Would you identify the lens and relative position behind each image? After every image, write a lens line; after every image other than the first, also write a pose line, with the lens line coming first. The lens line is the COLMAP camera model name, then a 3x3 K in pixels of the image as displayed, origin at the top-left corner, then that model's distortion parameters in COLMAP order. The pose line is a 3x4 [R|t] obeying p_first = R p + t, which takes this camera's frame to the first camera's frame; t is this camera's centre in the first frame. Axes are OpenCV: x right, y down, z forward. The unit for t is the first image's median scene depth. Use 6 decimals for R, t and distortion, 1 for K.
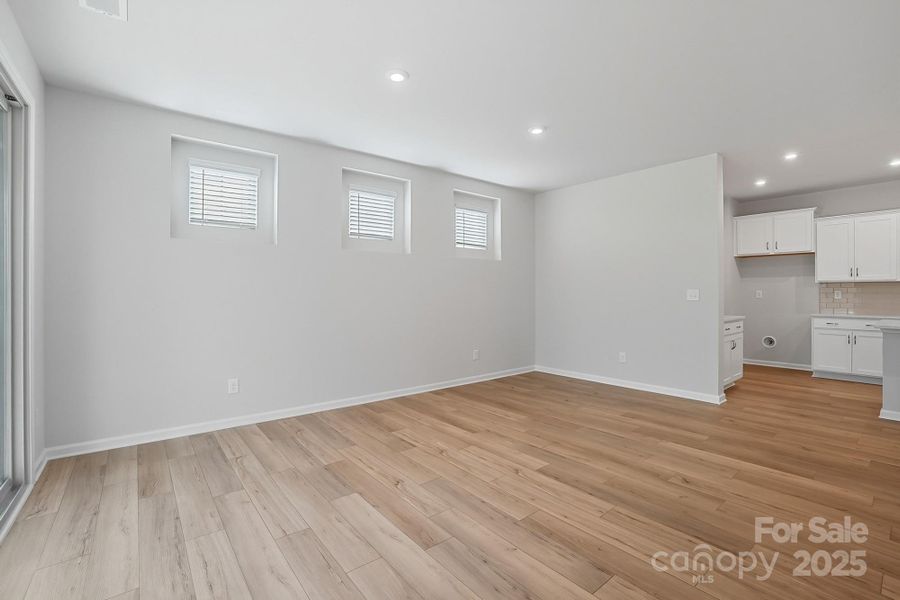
lens RADIAL K [[397.3, 0, 448.3], [0, 397.3, 292.9], [0, 0, 1]] dist [-0.057210, 0.018321]
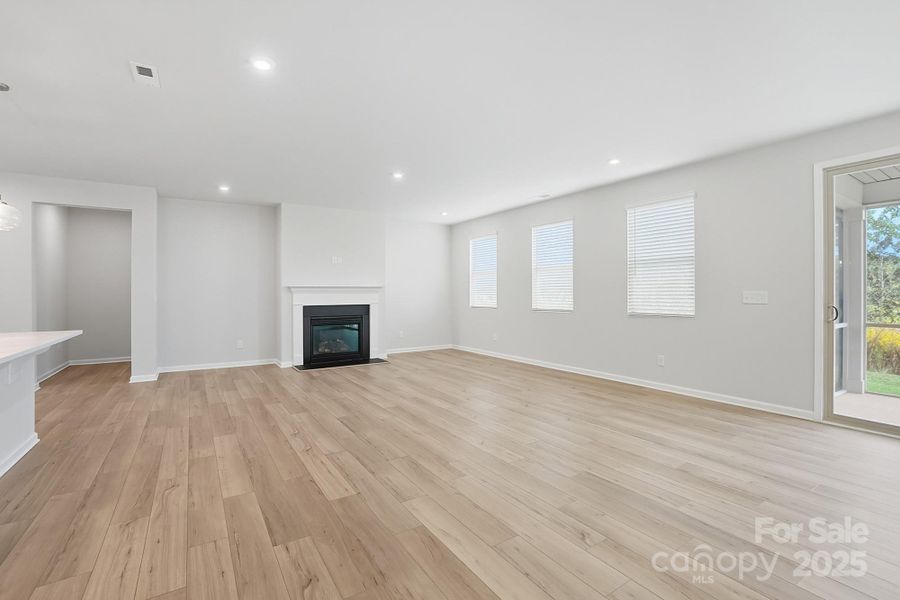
lens RADIAL K [[401.1, 0, 446.6], [0, 401.1, 296.1], [0, 0, 1]] dist [-0.064767, 0.017542]
pose [[-0.992829, 0.002059, 0.119523, 0.473022], [0.002777, 0.999979, 0.005842, -0.006452], [-0.119508, 0.006132, -0.992814, 1.082659]]
